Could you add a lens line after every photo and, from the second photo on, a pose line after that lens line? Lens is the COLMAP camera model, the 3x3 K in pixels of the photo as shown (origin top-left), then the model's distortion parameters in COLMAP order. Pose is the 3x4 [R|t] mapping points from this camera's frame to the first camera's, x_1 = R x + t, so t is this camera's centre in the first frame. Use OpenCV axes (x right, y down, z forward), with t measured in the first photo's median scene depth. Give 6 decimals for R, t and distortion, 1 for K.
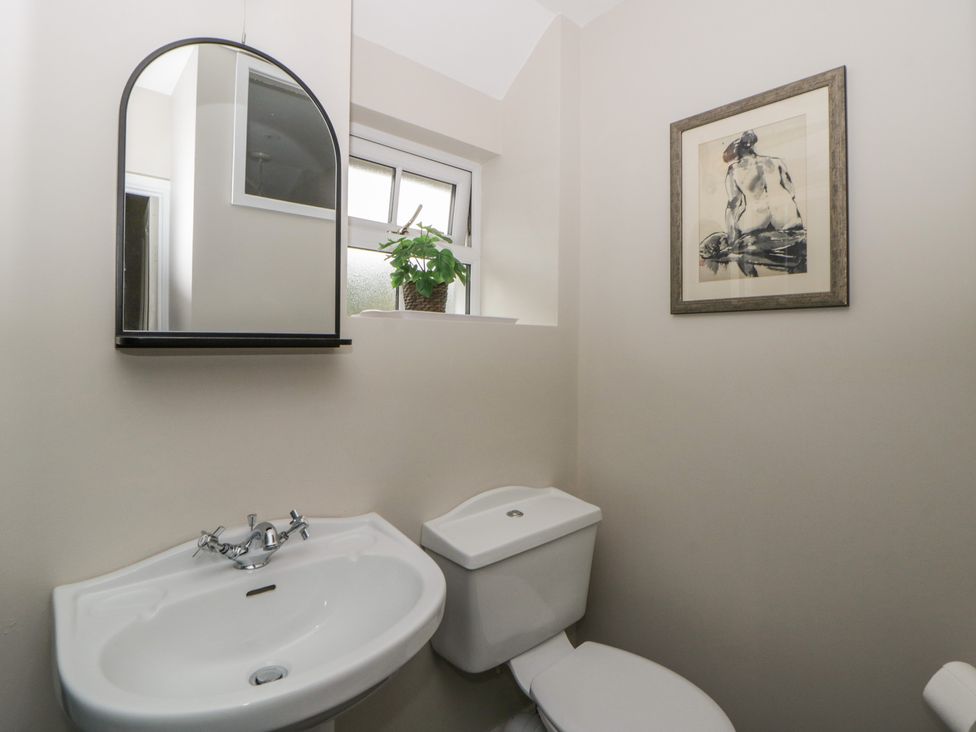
lens RADIAL K [[504.0, 0, 489.4], [0, 504.0, 342.4], [0, 0, 1]] dist [0.002416, -0.013771]
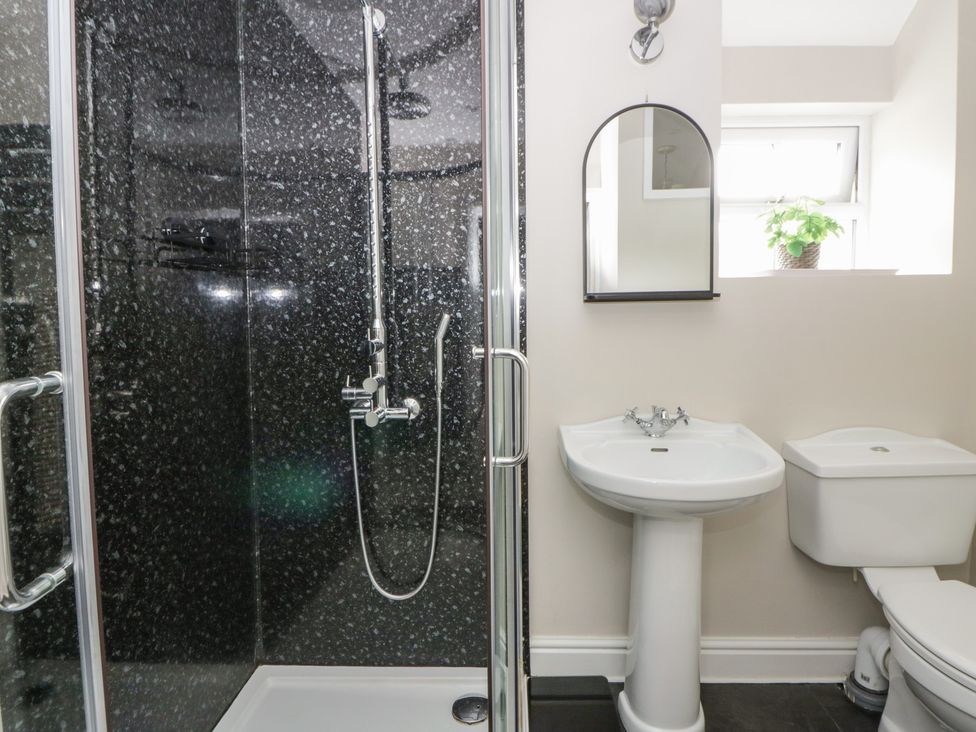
lens RADIAL K [[599.5, 0, 488.0], [0, 599.5, 366.0], [0, 0, 1]] dist [-0.050922, 0.000205]
pose [[0.736062, 0.025126, -0.676447, 0.307769], [0.029797, 0.997140, 0.069460, 0.050750], [0.676258, -0.071283, 0.733208, -0.543711]]
